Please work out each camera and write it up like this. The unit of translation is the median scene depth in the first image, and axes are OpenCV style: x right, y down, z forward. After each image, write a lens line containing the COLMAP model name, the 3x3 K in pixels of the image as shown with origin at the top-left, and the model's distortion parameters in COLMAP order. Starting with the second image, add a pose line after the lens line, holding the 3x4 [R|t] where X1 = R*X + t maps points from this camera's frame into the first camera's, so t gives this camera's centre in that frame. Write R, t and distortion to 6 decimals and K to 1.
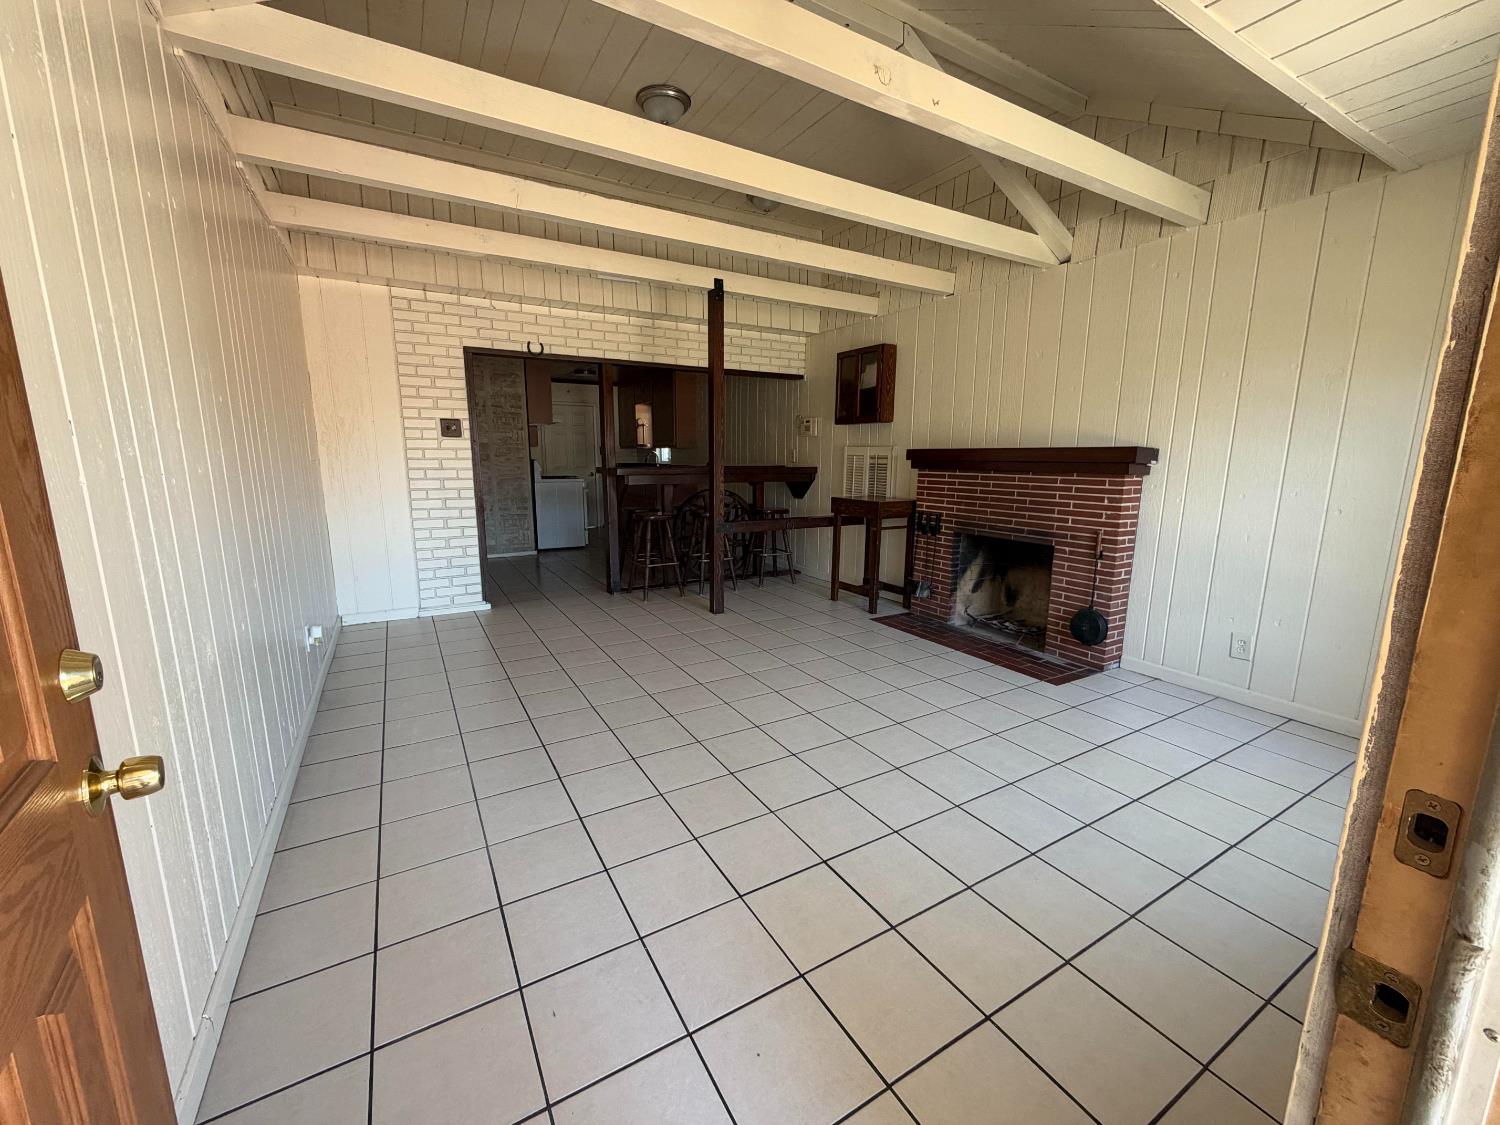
lens RADIAL K [[597.7, 0, 743.9], [0, 597.7, 558.4], [0, 0, 1]] dist [-0.000475, 0.000276]
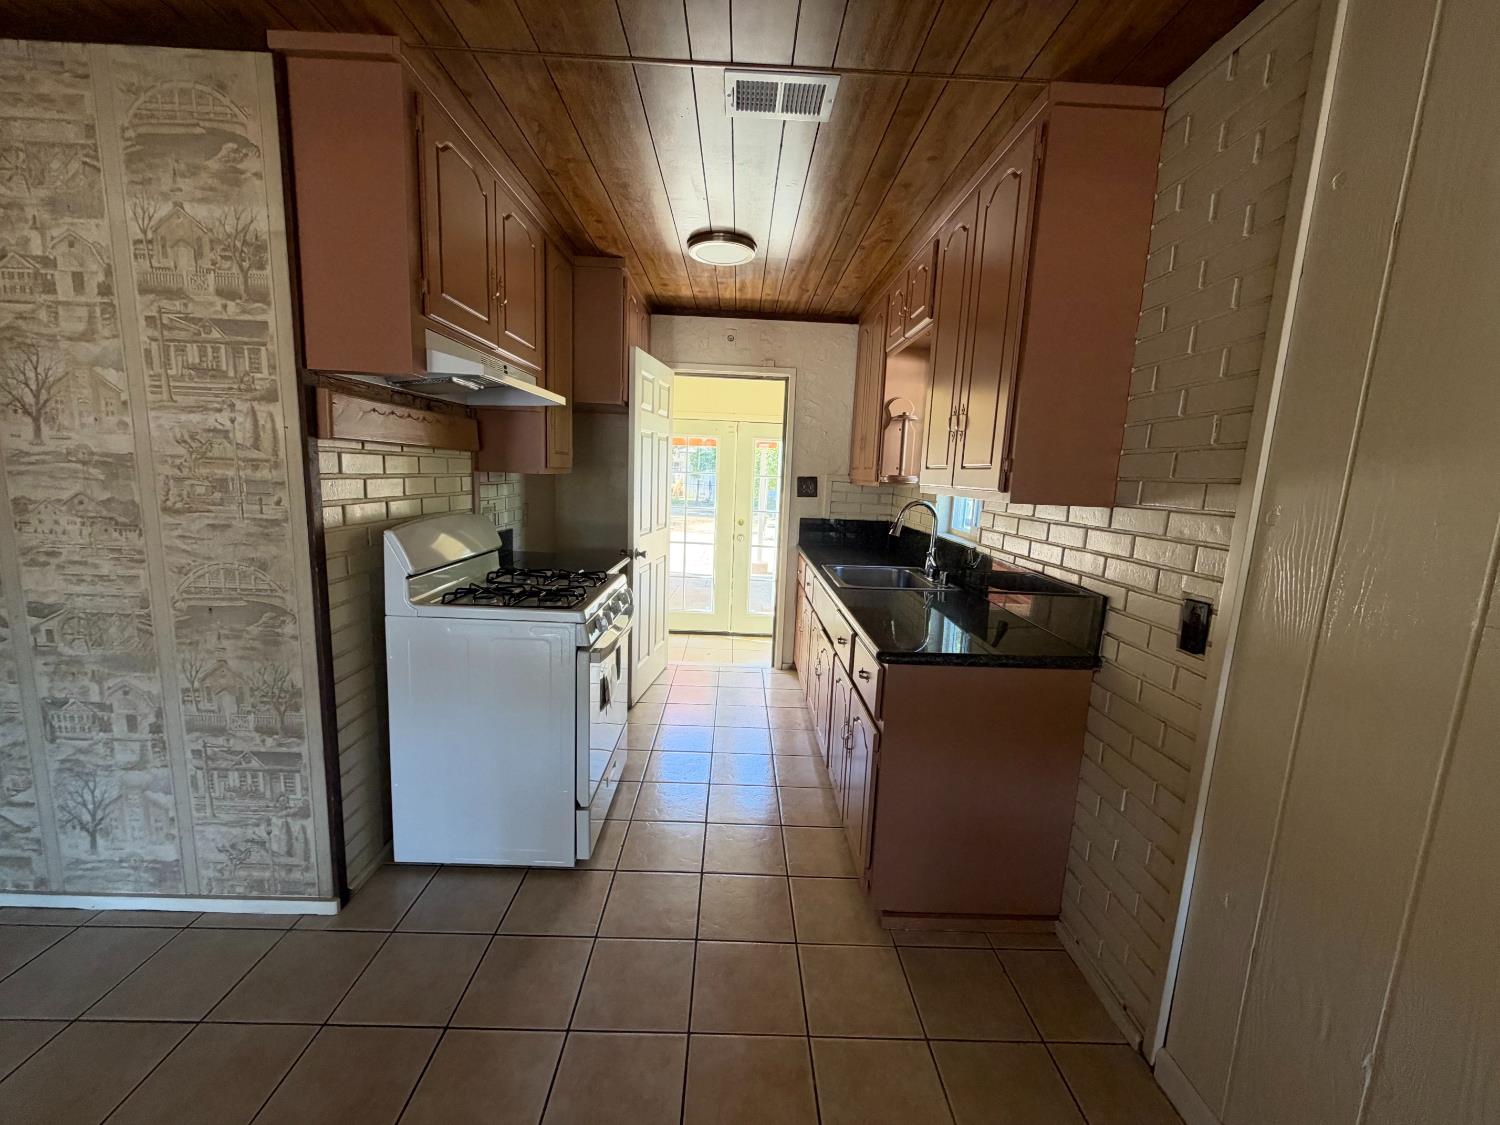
lens RADIAL K [[597.7, 0, 743.6], [0, 597.7, 561.9], [0, 0, 1]] dist [-0.000475, 0.000276]
pose [[0.871421, 0.107549, -0.478601, -1.027661], [-0.122836, 0.992427, -0.000641, -1.731171], [0.474908, 0.059348, 0.878032, 8.735166]]
